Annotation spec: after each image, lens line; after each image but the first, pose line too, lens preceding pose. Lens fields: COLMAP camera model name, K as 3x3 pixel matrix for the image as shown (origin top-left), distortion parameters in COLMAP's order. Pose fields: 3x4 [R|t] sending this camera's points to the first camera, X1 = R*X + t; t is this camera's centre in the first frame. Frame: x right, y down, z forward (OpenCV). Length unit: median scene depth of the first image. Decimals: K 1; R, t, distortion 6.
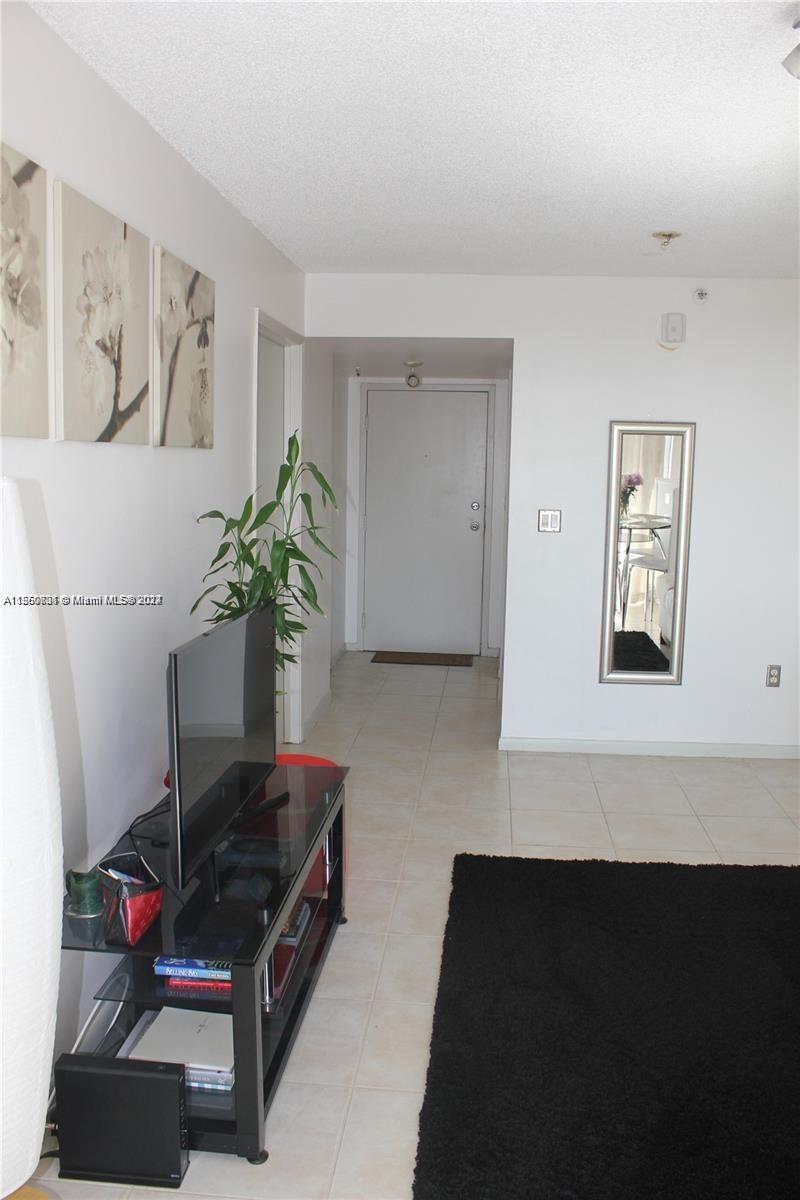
lens RADIAL K [[1001.8, 0, 401.8], [0, 1001.8, 597.7], [0, 0, 1]] dist [-0.145148, 0.109899]
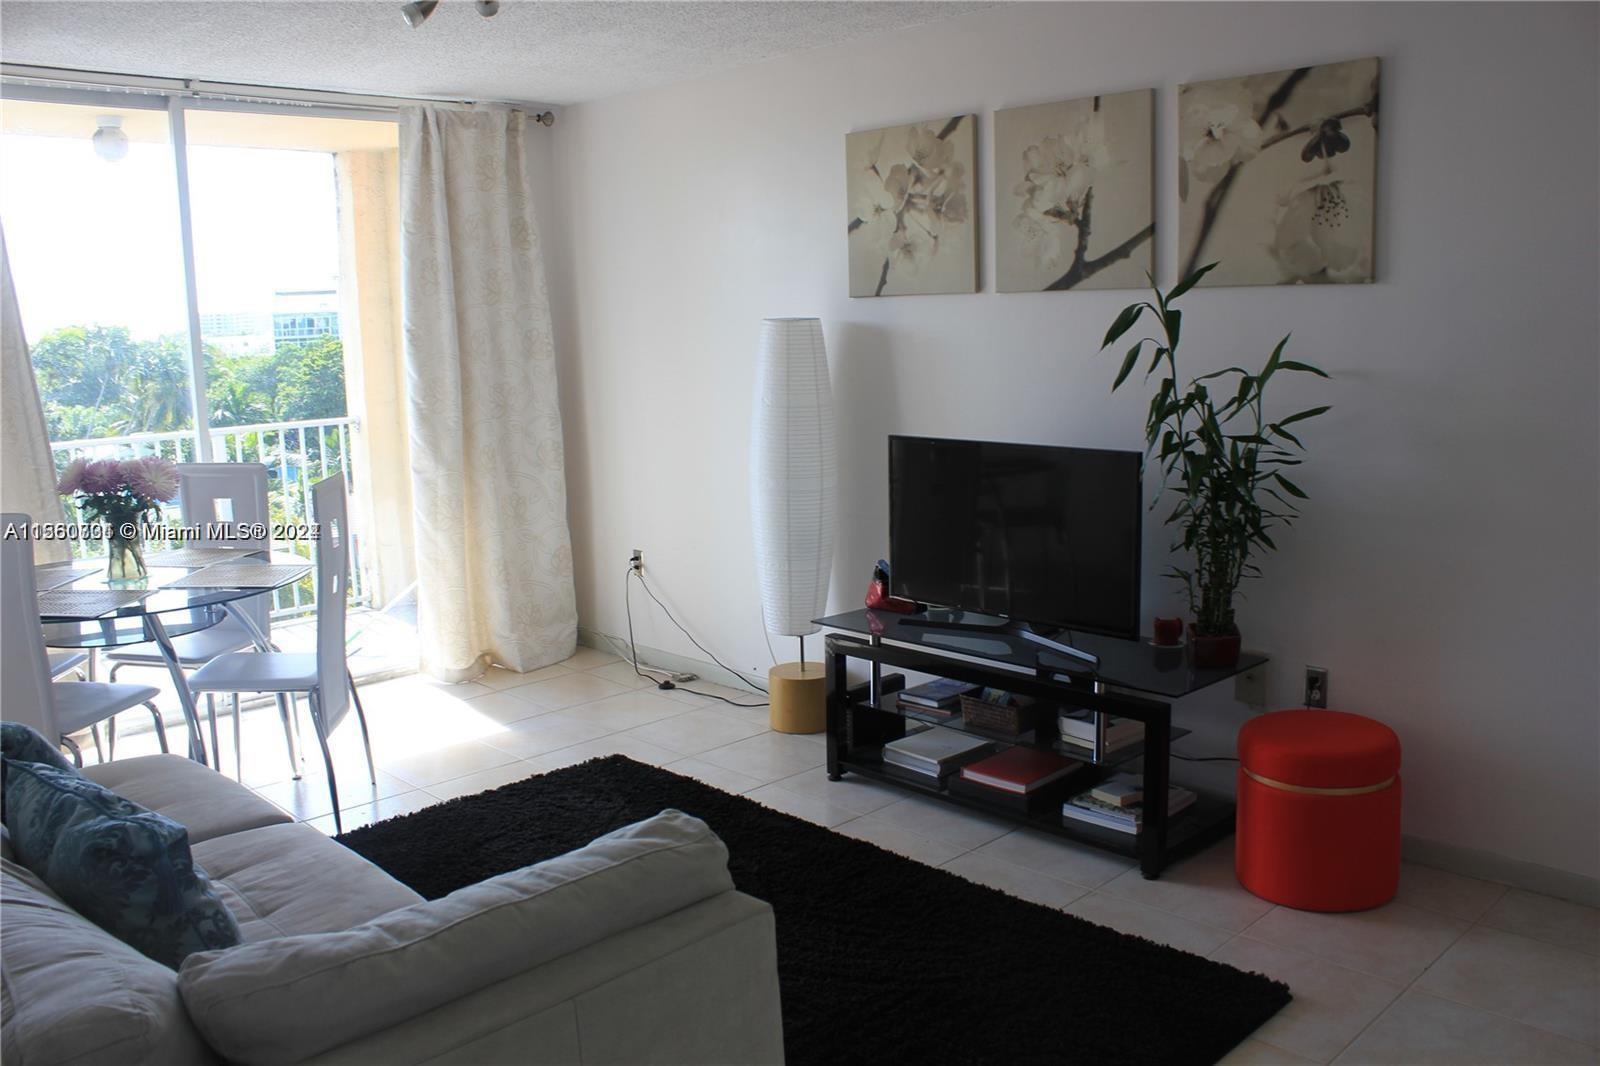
lens RADIAL K [[1335.7, 0, 797.9], [0, 1335.7, 534.1], [0, 0, 1]] dist [-0.145148, 0.109899]
pose [[-0.653453, 0.106627, -0.749420, 1.189744], [-0.096611, 0.970185, 0.222278, -0.199051], [0.750777, 0.217650, -0.623669, 1.863233]]
